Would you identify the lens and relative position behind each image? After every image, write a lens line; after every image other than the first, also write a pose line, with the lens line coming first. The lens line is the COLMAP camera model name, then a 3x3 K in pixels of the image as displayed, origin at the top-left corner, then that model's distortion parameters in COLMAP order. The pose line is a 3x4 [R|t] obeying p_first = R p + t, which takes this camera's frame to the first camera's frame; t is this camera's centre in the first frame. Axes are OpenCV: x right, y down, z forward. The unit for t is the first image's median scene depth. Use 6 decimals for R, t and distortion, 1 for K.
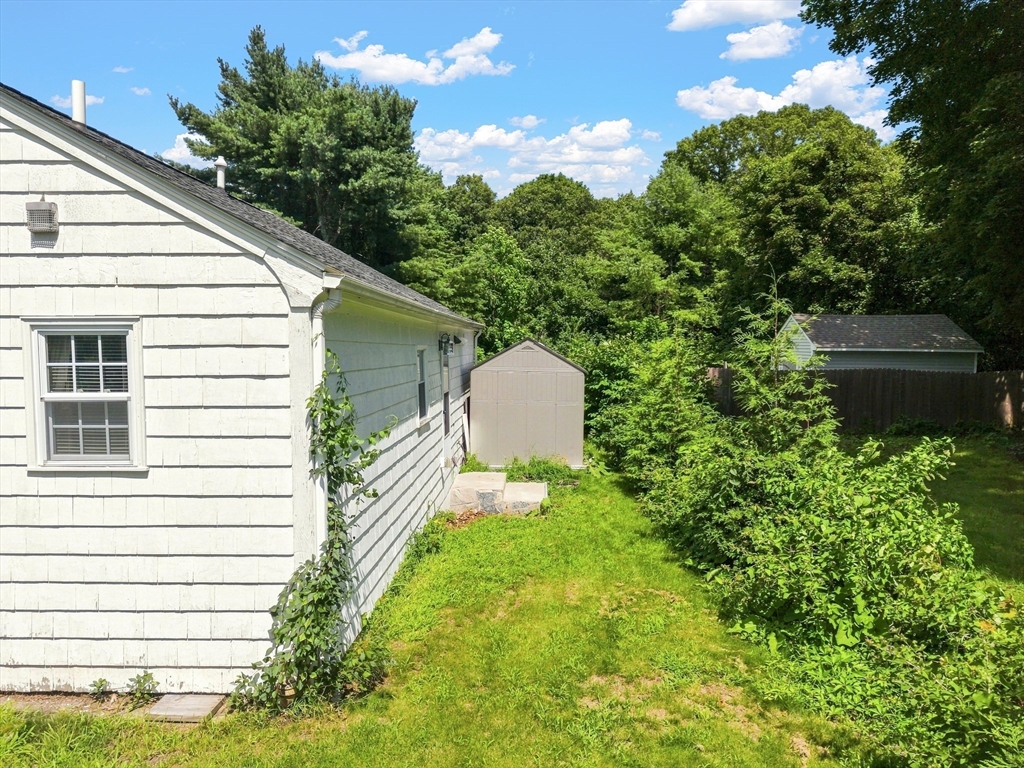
lens RADIAL K [[686.0, 0, 512.0], [0, 686.0, 384.0], [0, 0, 1]] dist [0.017250, -0.013560]
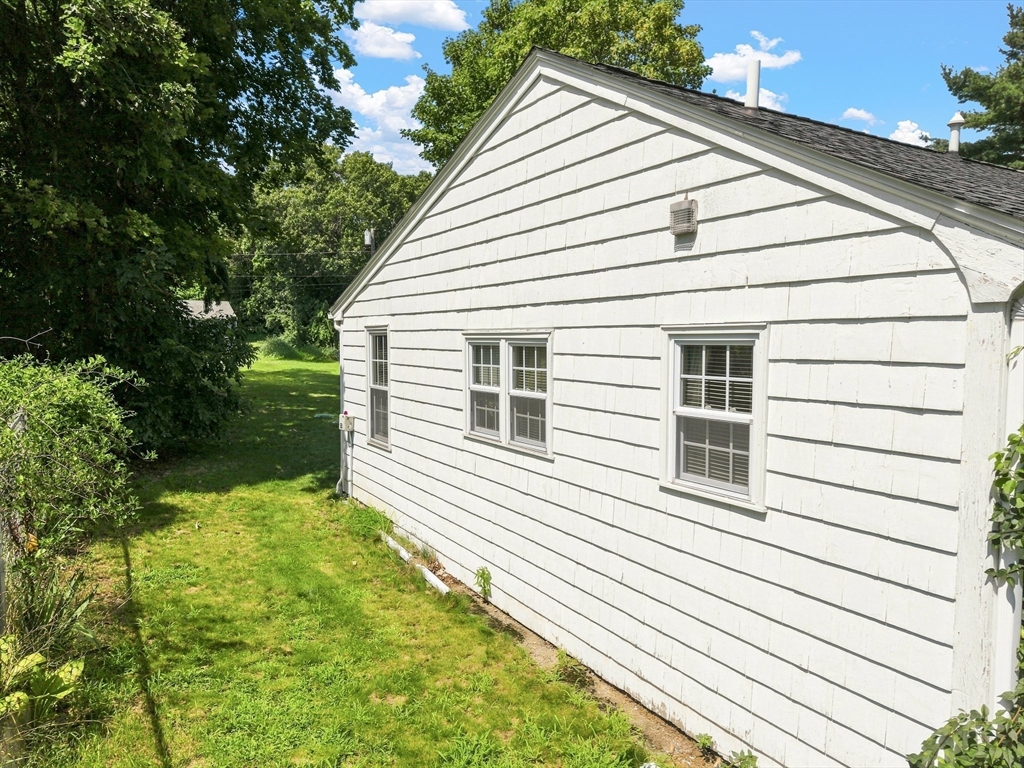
lens RADIAL K [[686.0, 0, 512.0], [0, 686.0, 384.0], [0, 0, 1]] dist [0.017250, -0.013560]
pose [[0.529517, 0.059693, -0.846196, -0.008739], [-0.052344, 0.997919, 0.037641, -0.040407], [0.846683, 0.024361, 0.531540, 0.310975]]
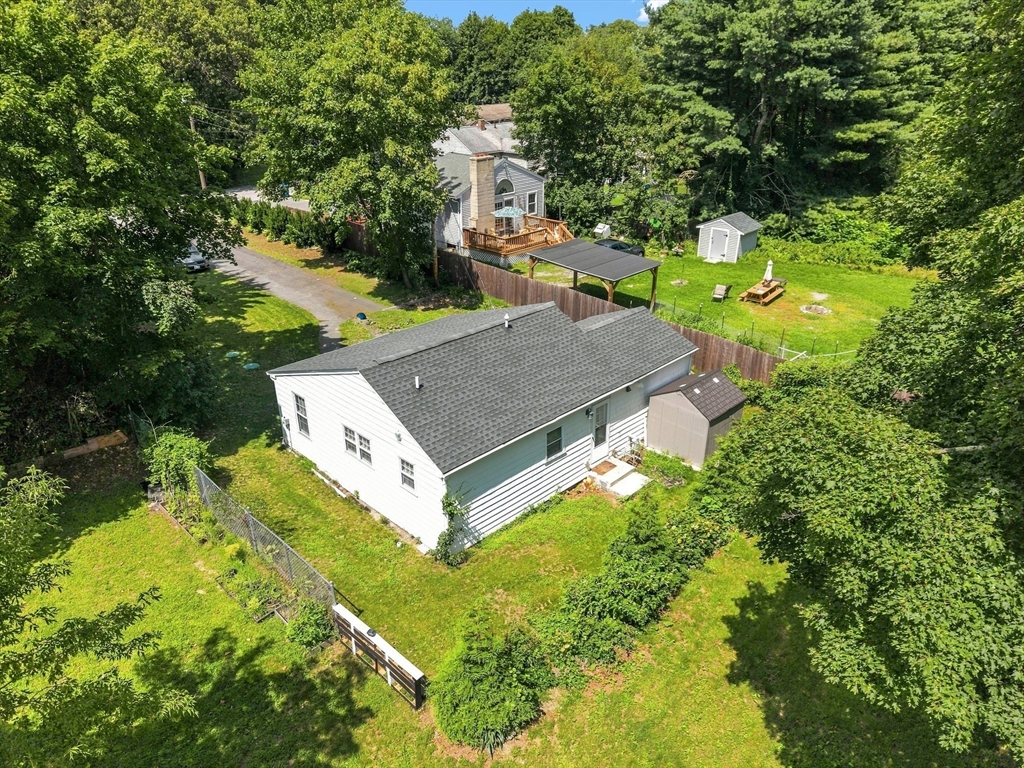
lens RADIAL K [[686.0, 0, 512.0], [0, 686.0, 384.0], [0, 0, 1]] dist [0.017250, -0.013560]
pose [[0.723088, 0.291299, -0.626330, 2.225571], [-0.030021, 0.919127, 0.392817, -2.095754], [0.690104, -0.265238, 0.673354, -1.170306]]
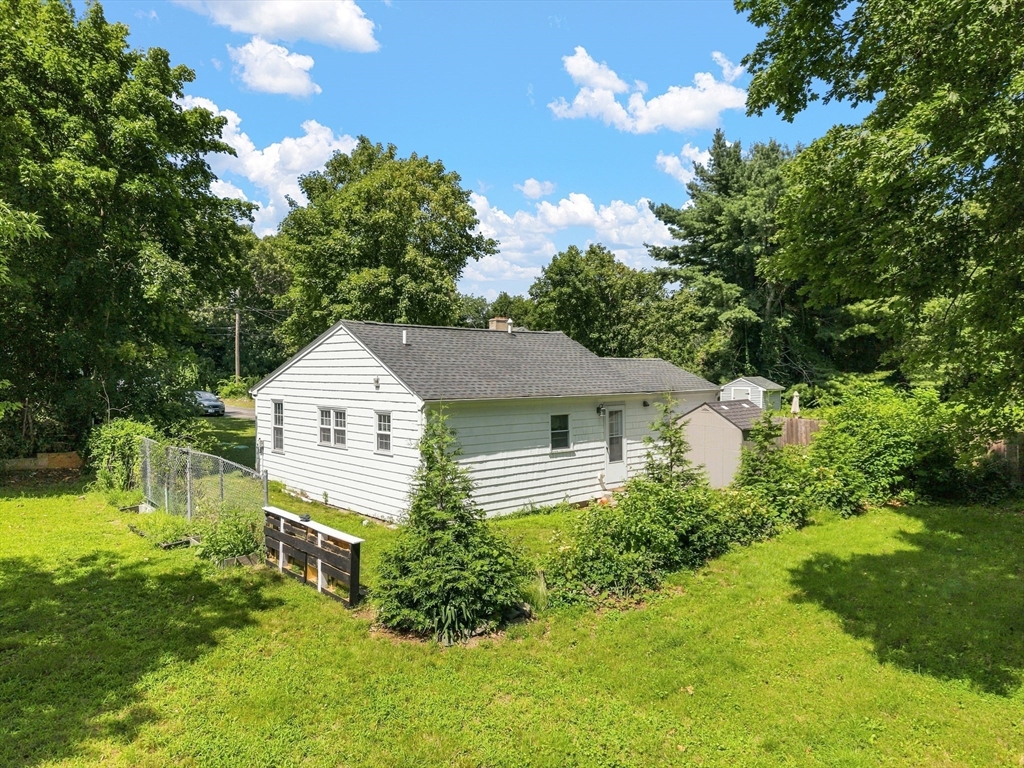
lens RADIAL K [[686.0, 0, 512.0], [0, 686.0, 384.0], [0, 0, 1]] dist [0.017250, -0.013560]
pose [[0.692386, 0.016378, -0.721342, 2.312023], [-0.041651, 0.998982, -0.017298, -0.193157], [0.720324, 0.042022, 0.692363, -0.933682]]
